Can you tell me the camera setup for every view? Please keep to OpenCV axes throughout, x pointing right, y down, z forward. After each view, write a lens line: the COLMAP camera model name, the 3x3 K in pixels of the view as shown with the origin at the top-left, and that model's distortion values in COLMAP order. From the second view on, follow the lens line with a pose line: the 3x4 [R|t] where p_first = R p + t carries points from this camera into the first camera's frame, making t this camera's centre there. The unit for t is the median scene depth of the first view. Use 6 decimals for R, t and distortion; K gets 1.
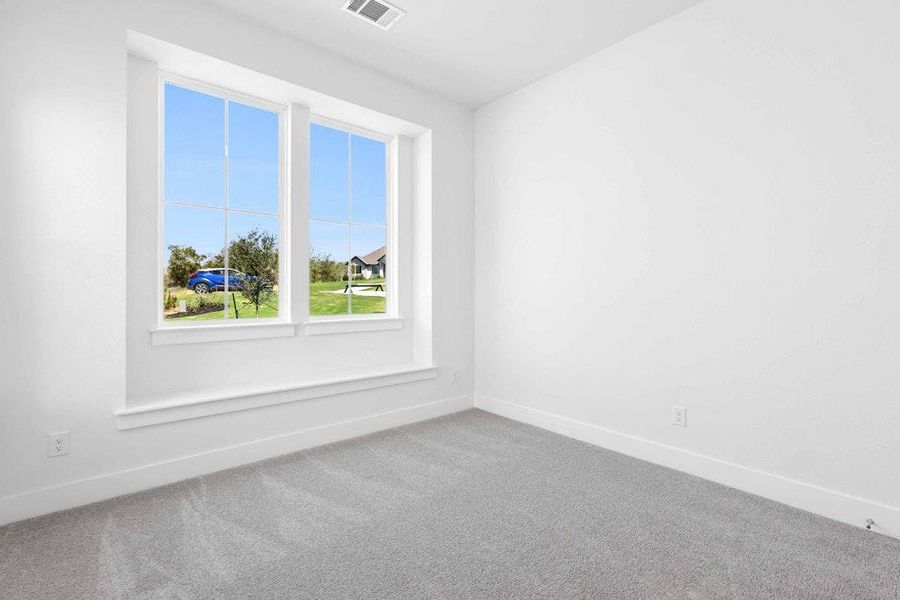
lens RADIAL K [[411.3, 0, 454.8], [0, 411.3, 292.9], [0, 0, 1]] dist [-0.005324, -0.000292]
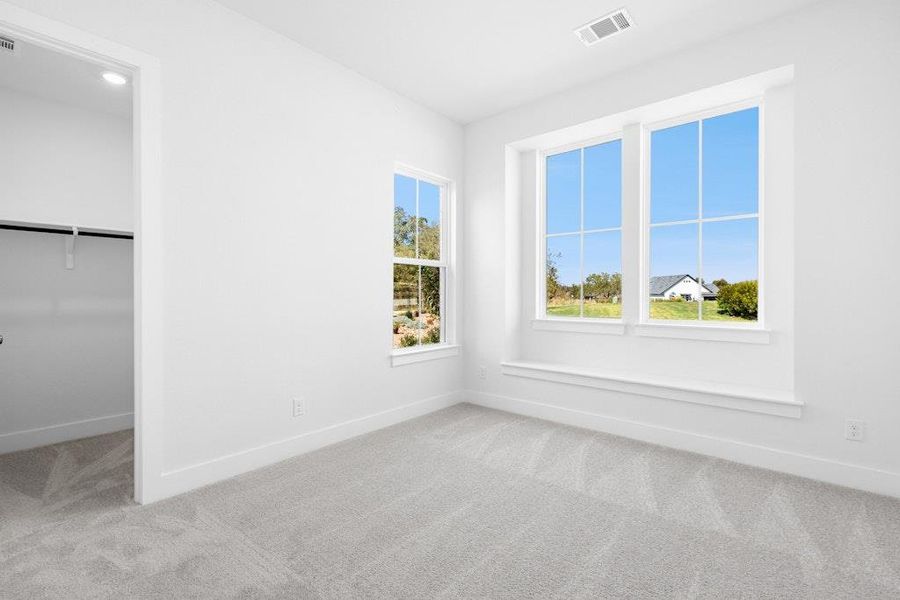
lens RADIAL K [[411.3, 0, 449.3], [0, 411.3, 290.3], [0, 0, 1]] dist [-0.005324, -0.000292]
pose [[0.157159, 0.000926, -0.987573, 0.700245], [0.005374, 0.999984, 0.001793, -0.023259], [0.987559, -0.005589, 0.157152, 0.377345]]
